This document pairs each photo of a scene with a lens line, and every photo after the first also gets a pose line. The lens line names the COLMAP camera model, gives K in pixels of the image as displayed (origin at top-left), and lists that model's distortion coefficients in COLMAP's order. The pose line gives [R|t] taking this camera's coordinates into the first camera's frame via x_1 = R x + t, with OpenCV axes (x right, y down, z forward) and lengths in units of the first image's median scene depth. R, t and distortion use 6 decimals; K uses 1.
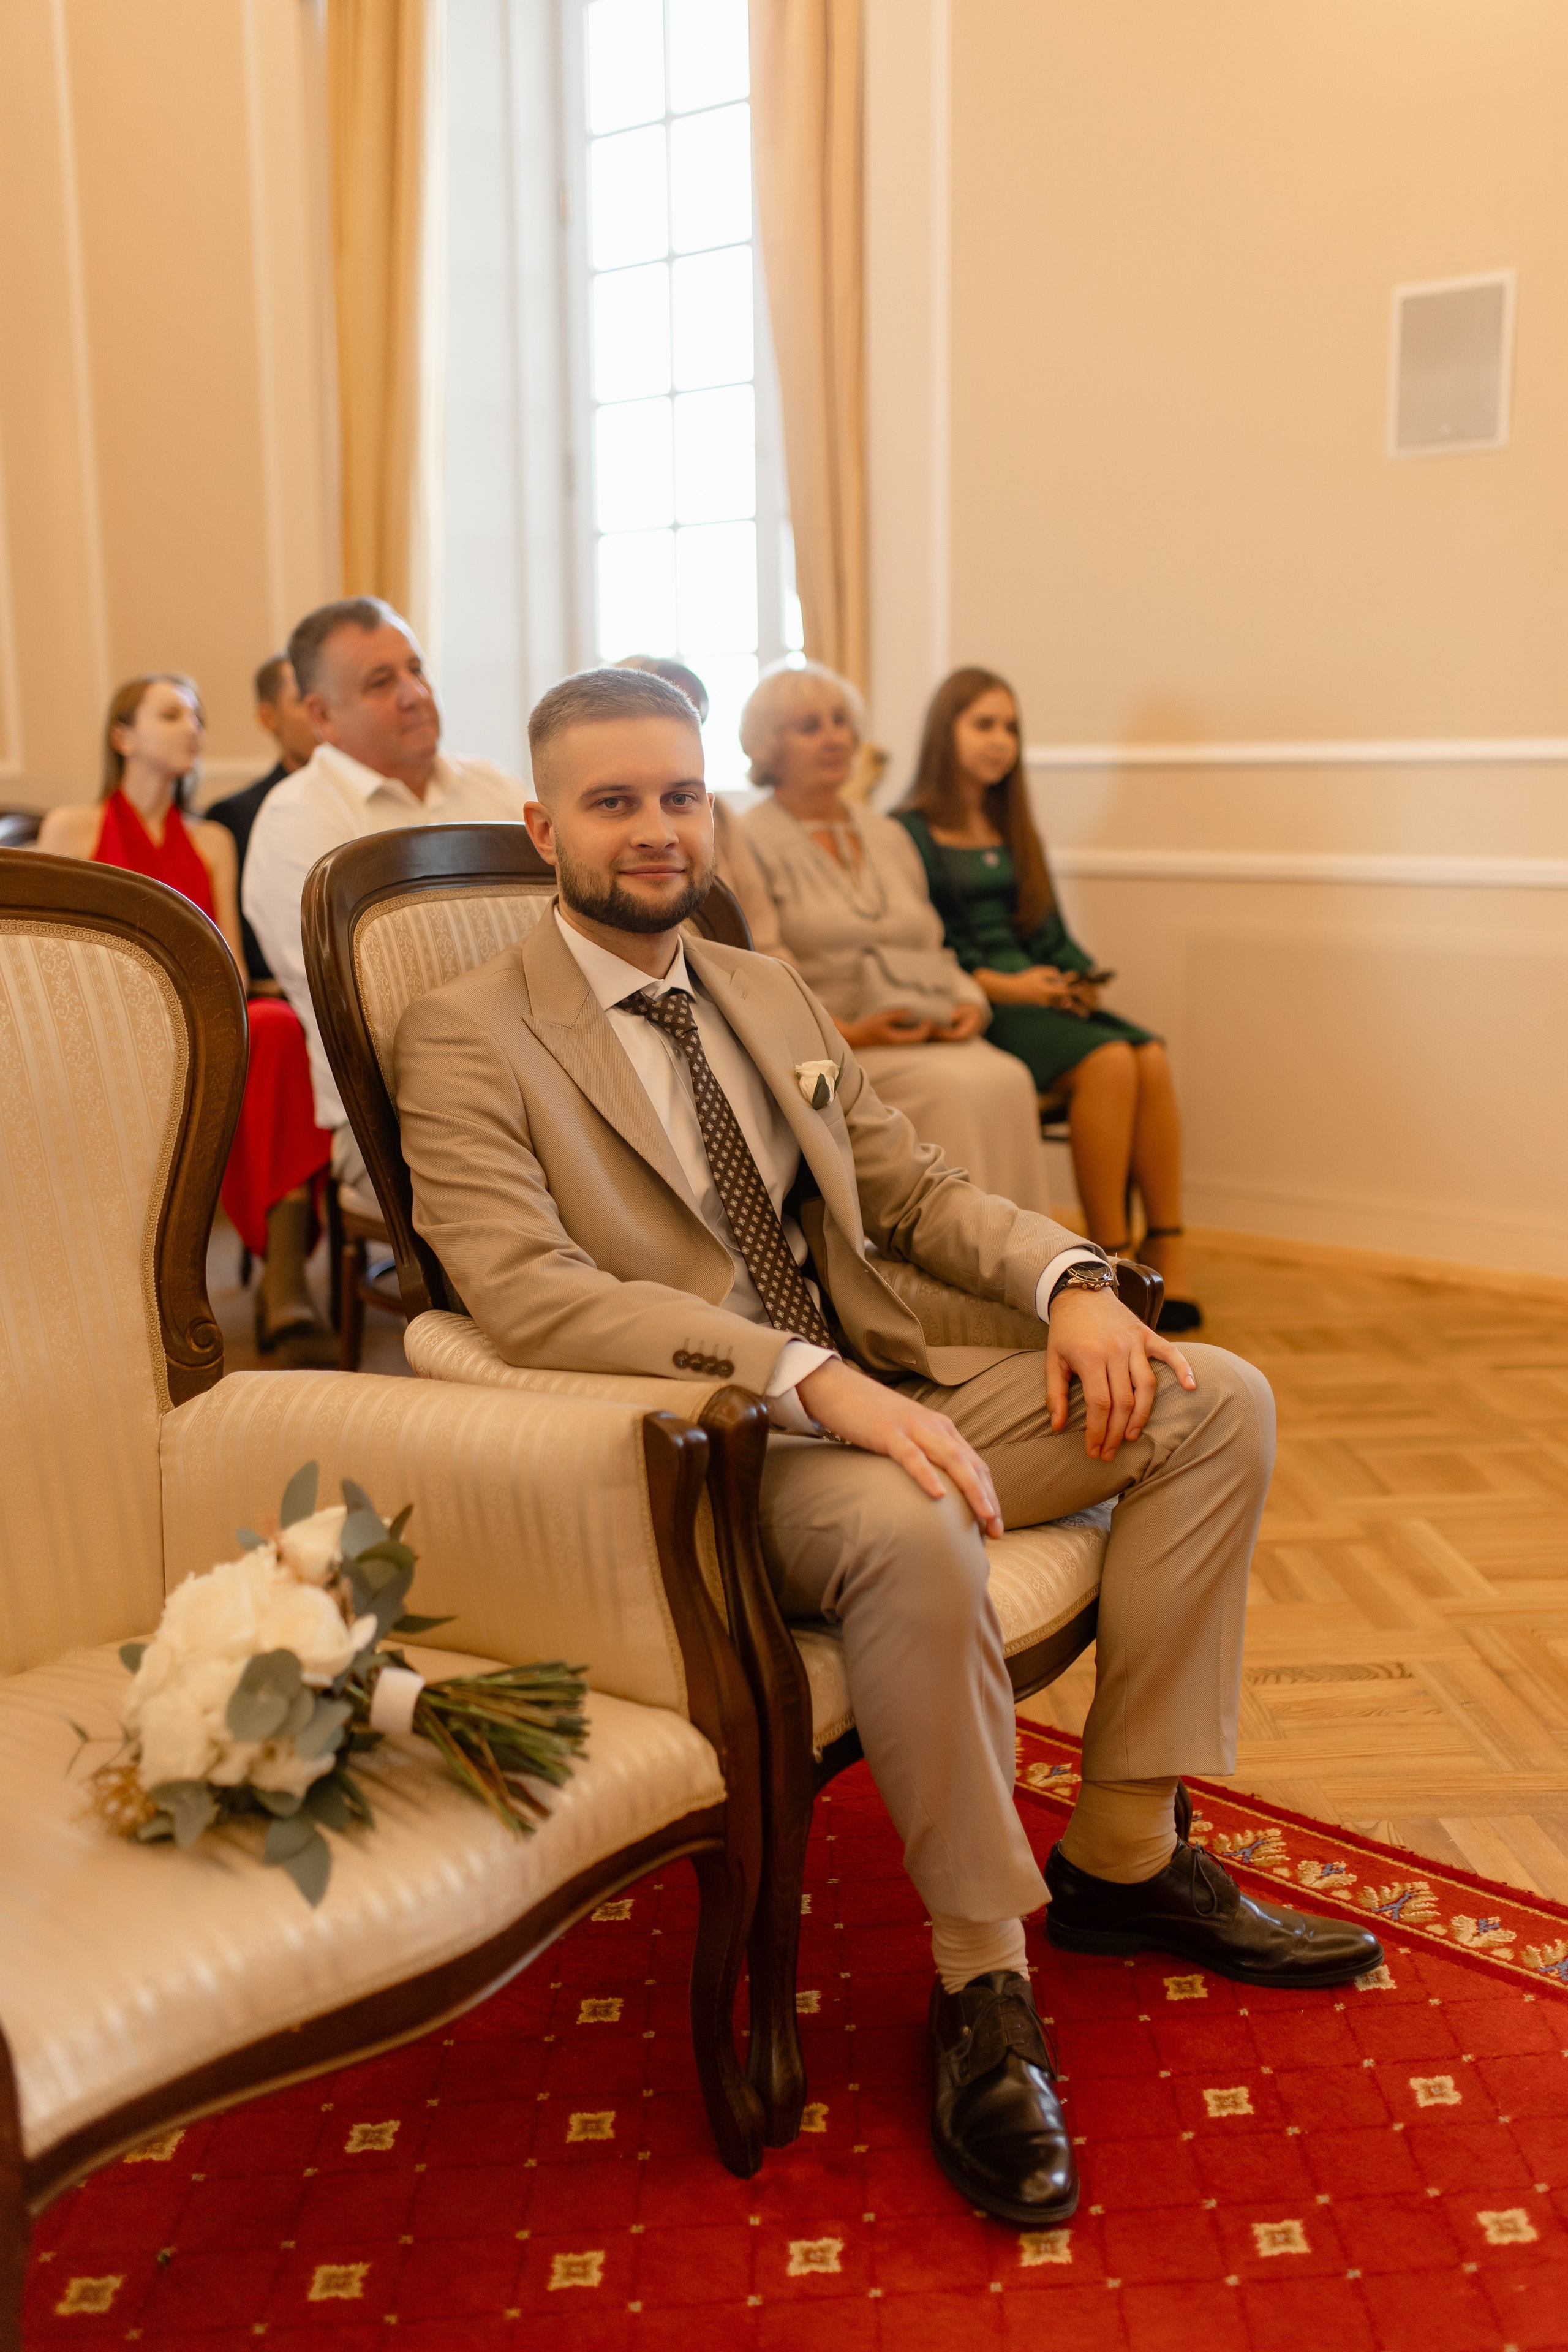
lens RADIAL K [[2213.5, 0, 784.0], [0, 2213.5, 1176.0], [0, 0, 1]] dist [0.003893, 0.013122]
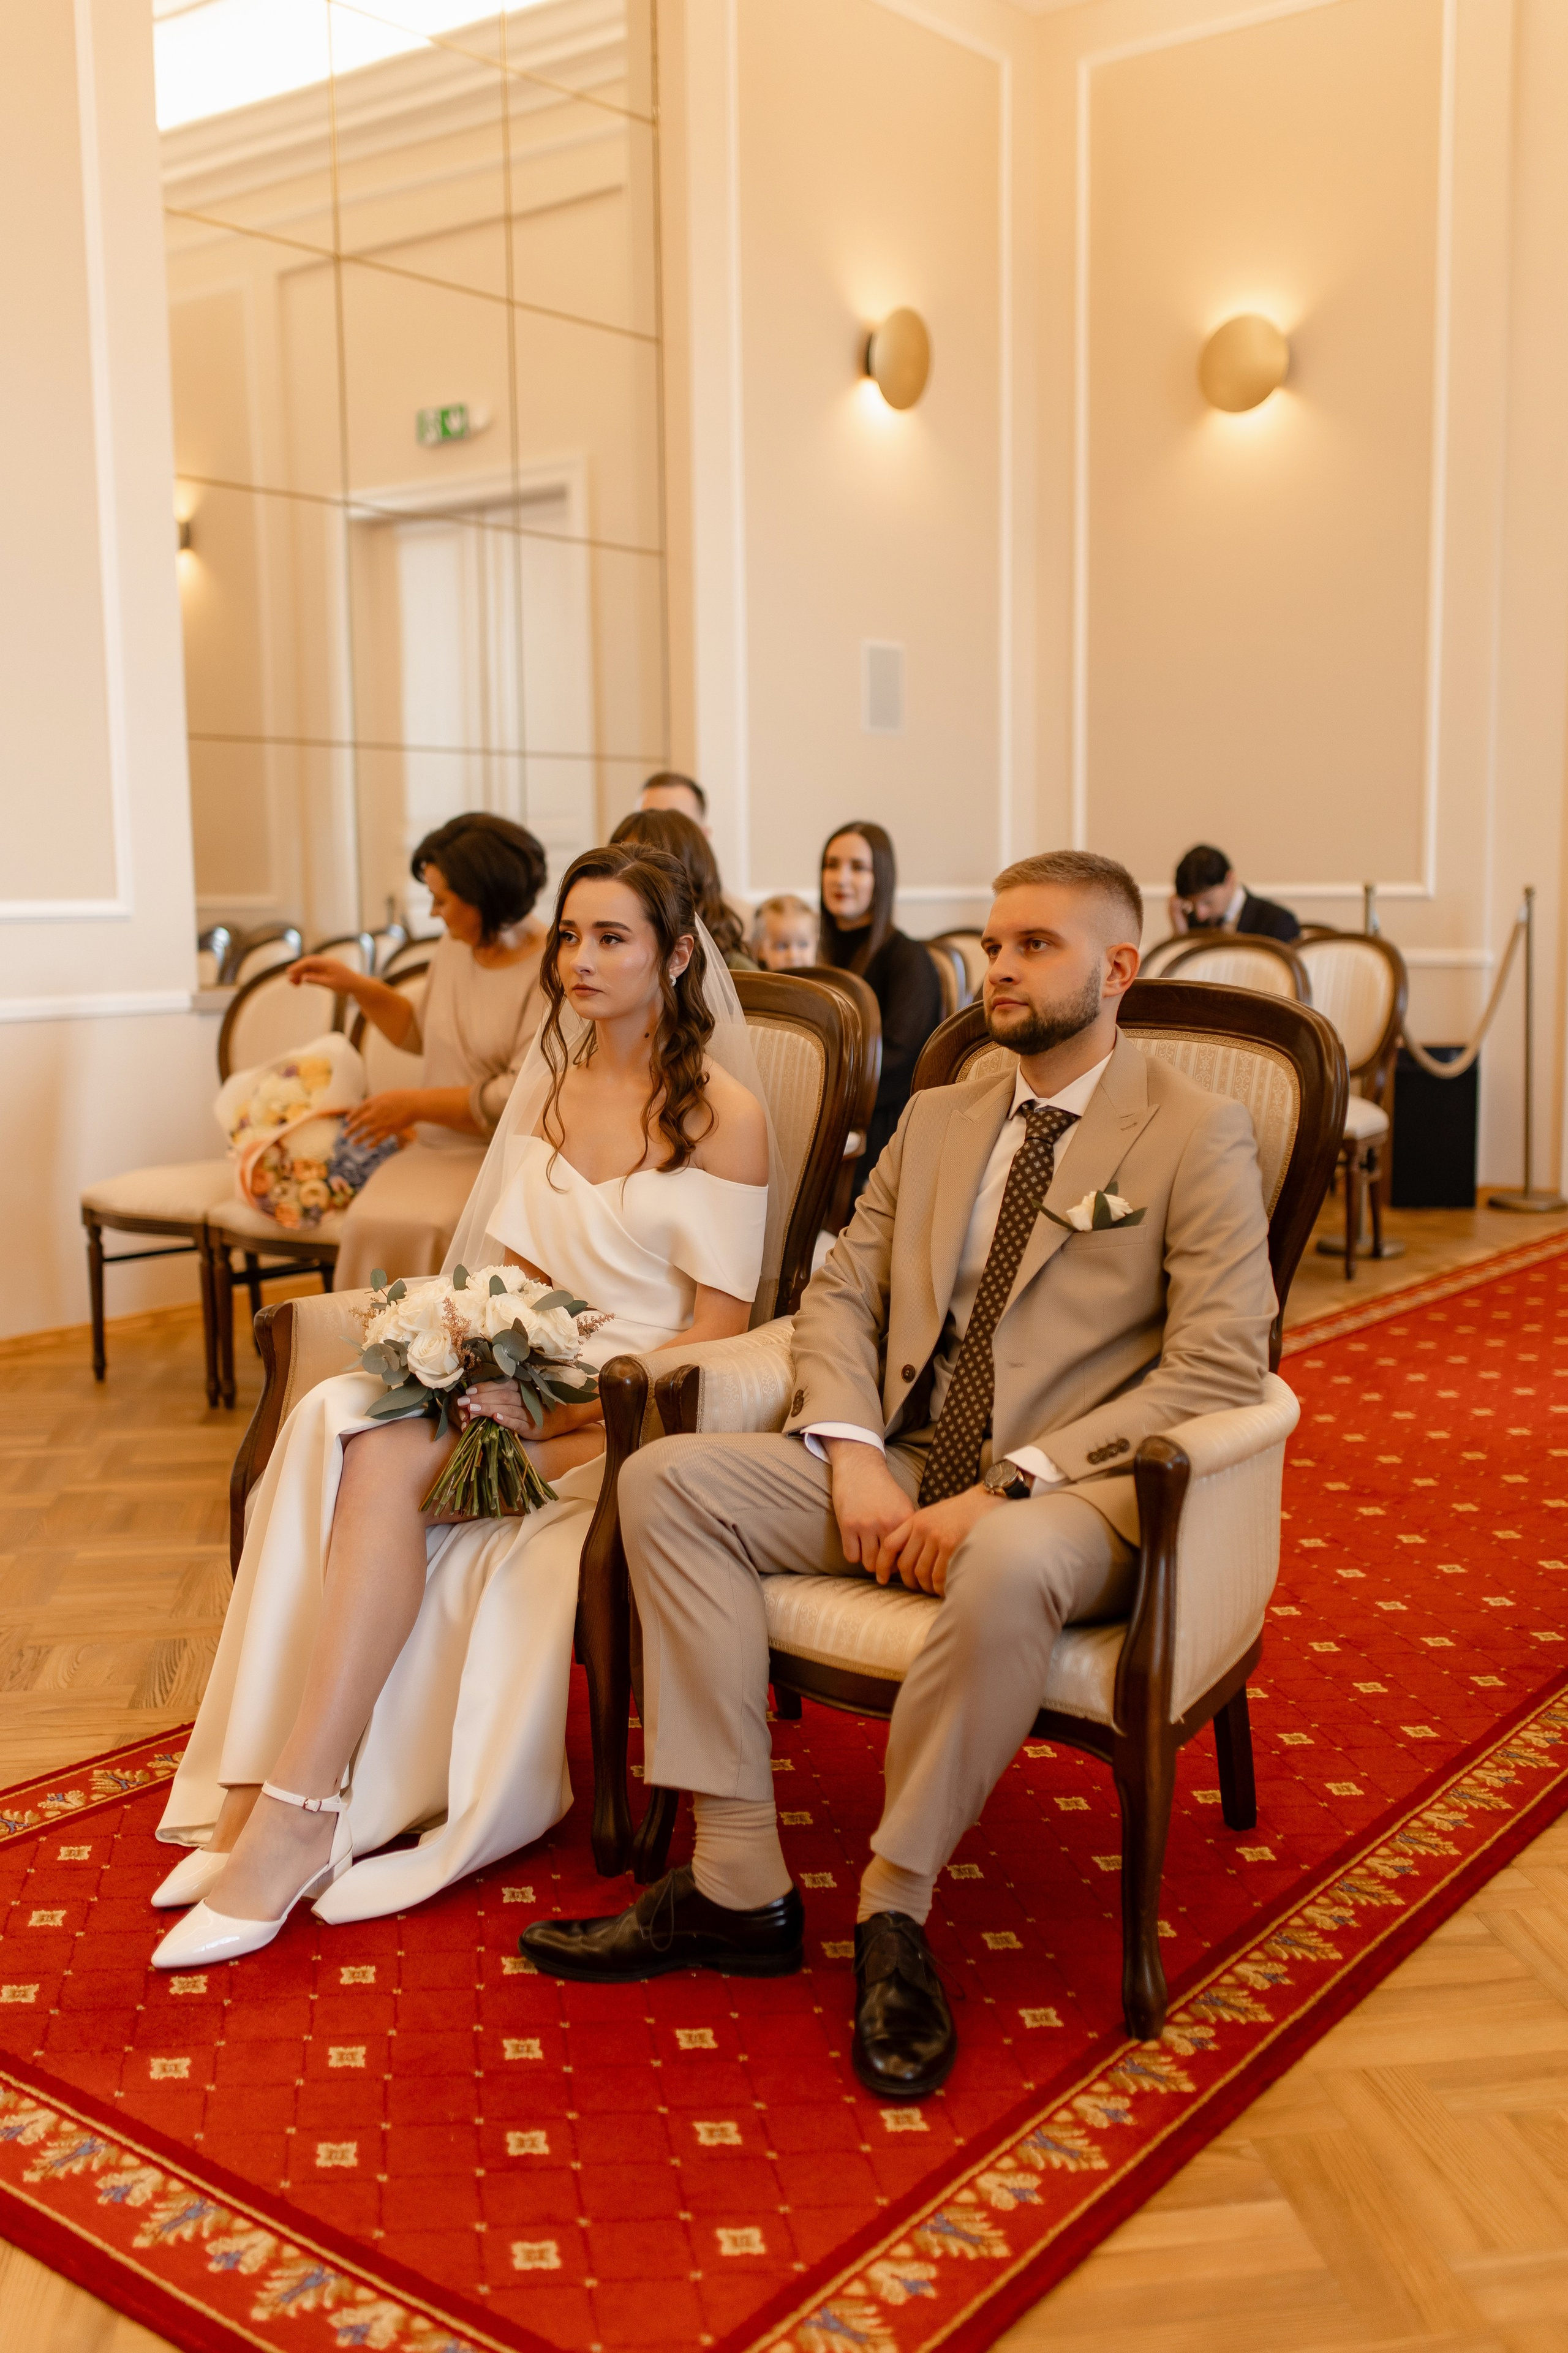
lens RADIAL K [[2282.2, 0, 784.0], [0, 2282.2, 1176.5], [0, 0, 1]] dist [-0.000531, 0.011189]
pose [[0.040431, 0.128432, -0.990894, 0.871560], [-0.162503, 0.979346, 0.120305, -0.127890], [0.985879, 0.156160, 0.060466, 0.563635]]
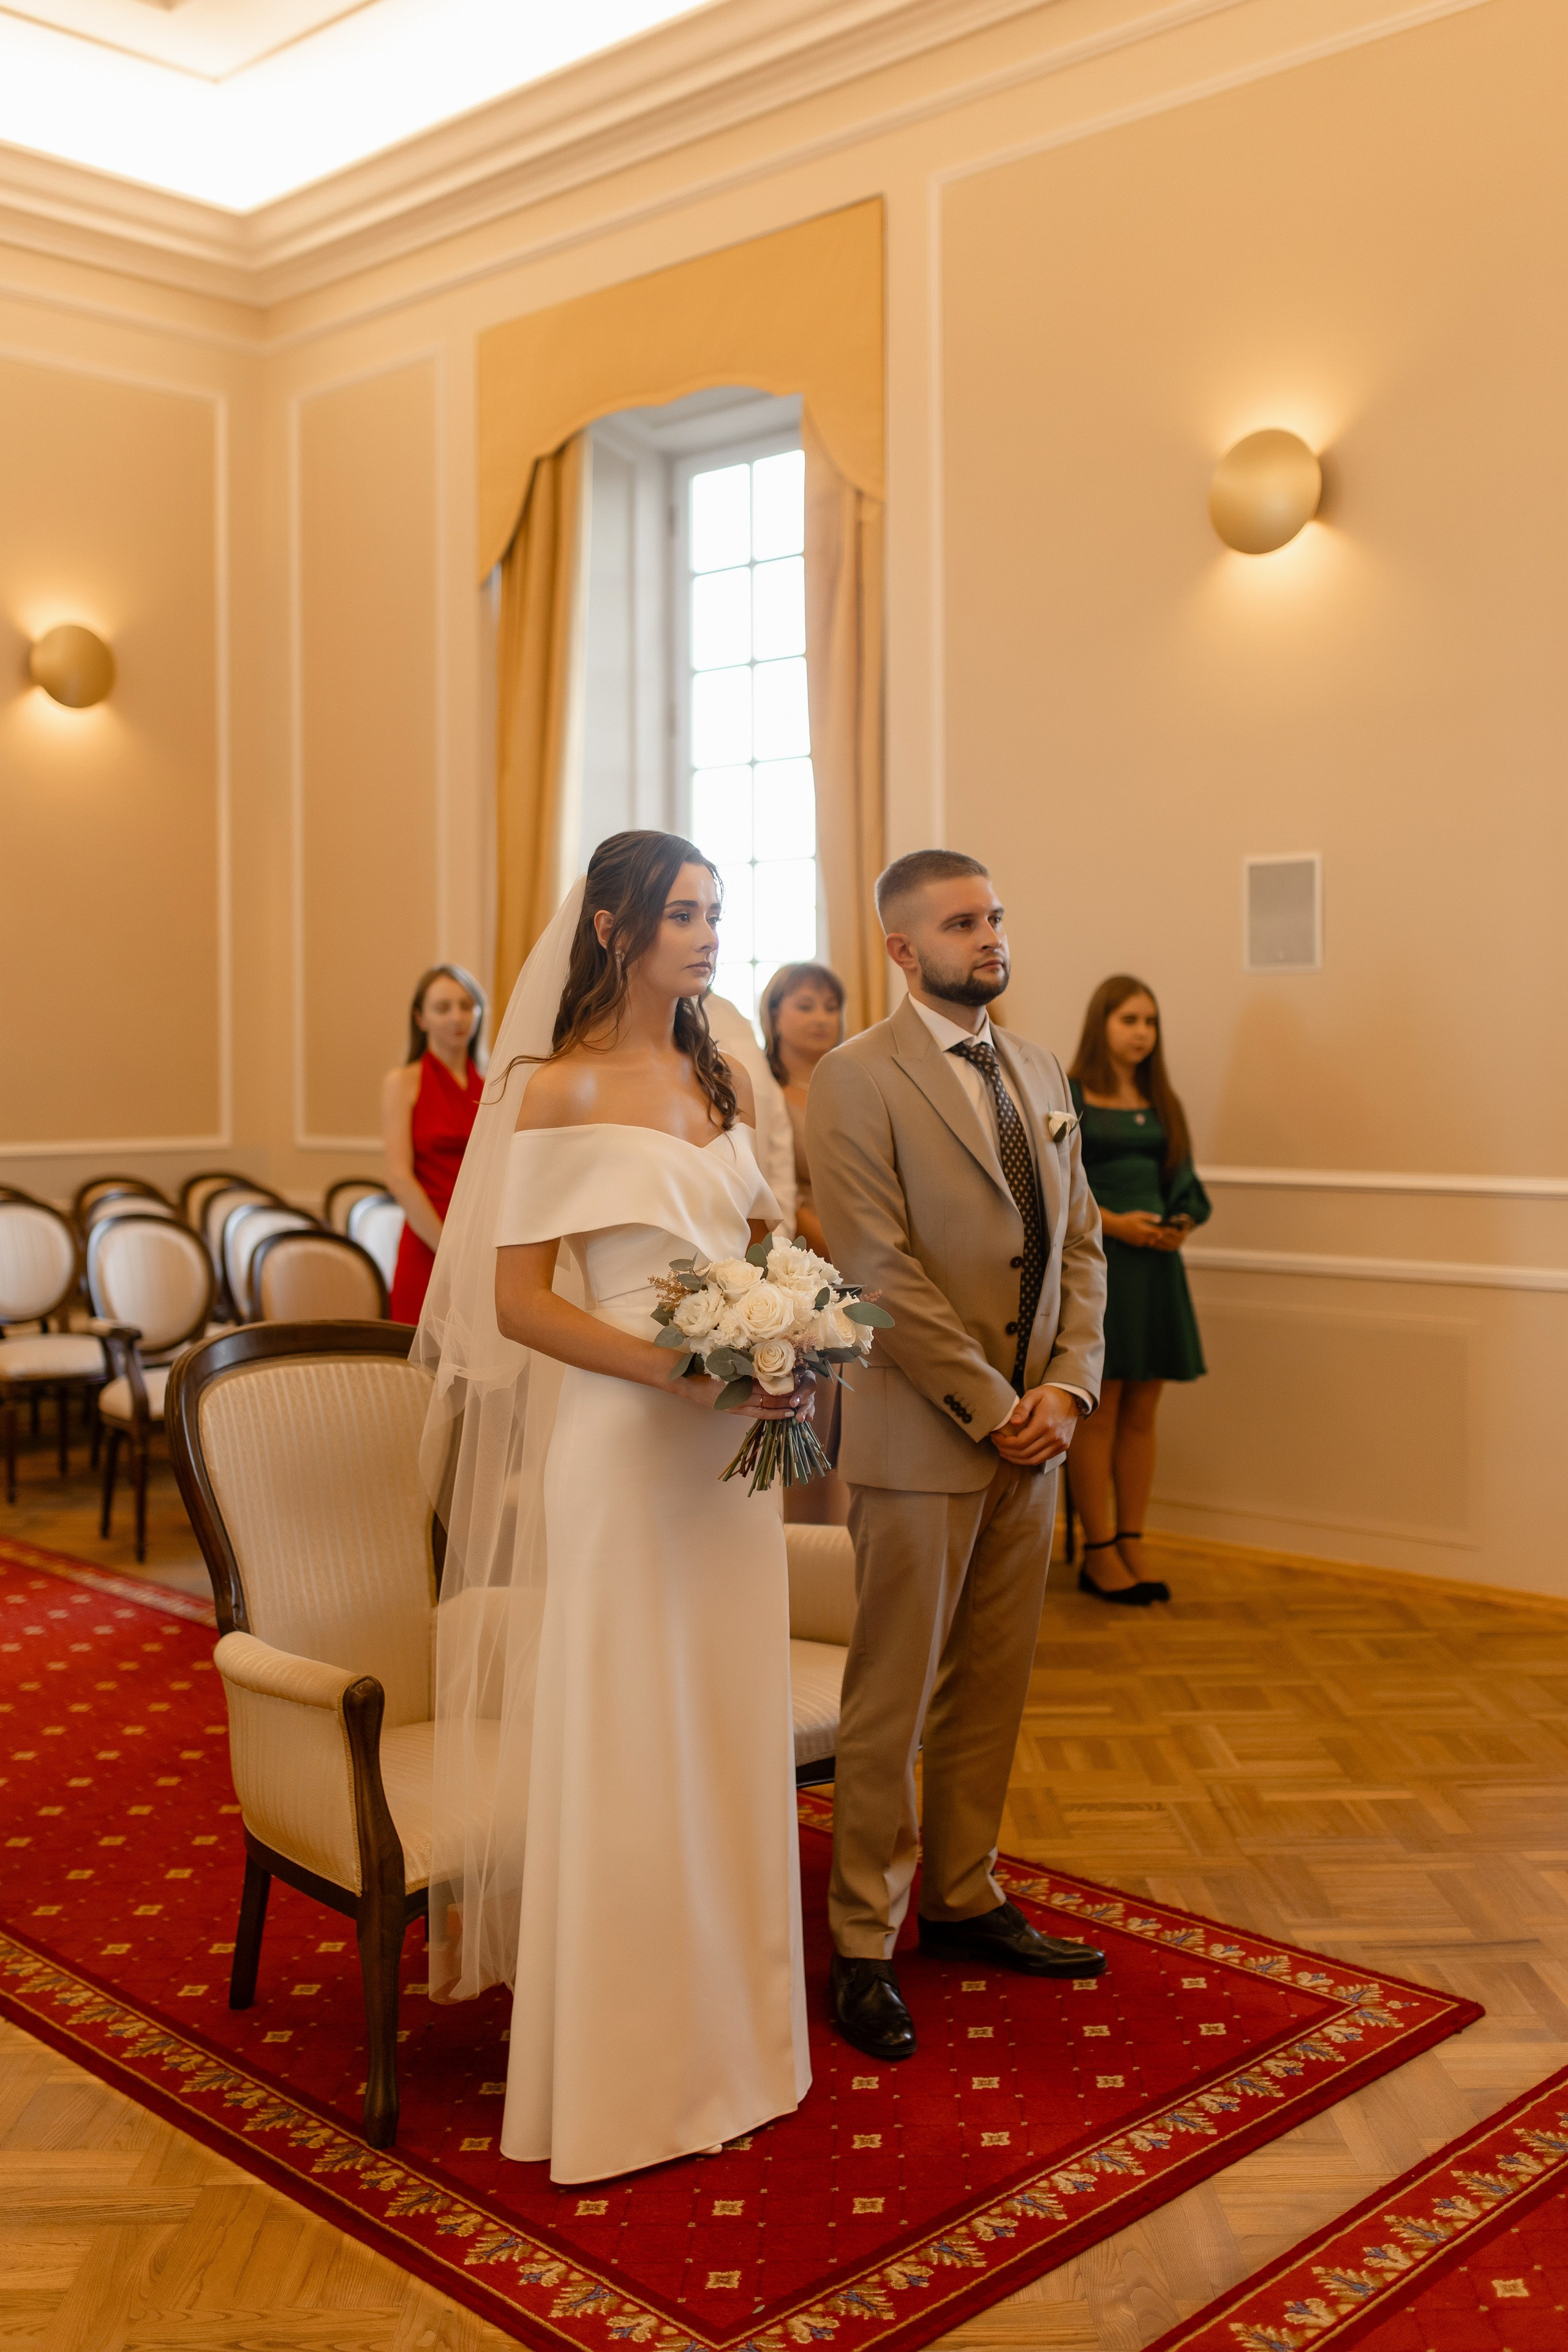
lens RADIAL K [[2435.1, 0, 784.0], [0, 2435.1, 1176.0], [0, 0, 1]] dist [0.008064, 0.008223]
pose [[0.998659, 0.010581, -0.050672, 0.087317], [-0.016640, 0.992551, -0.120685, -0.008153], [0.049018, 0.121366, 0.991397, -0.726086]]
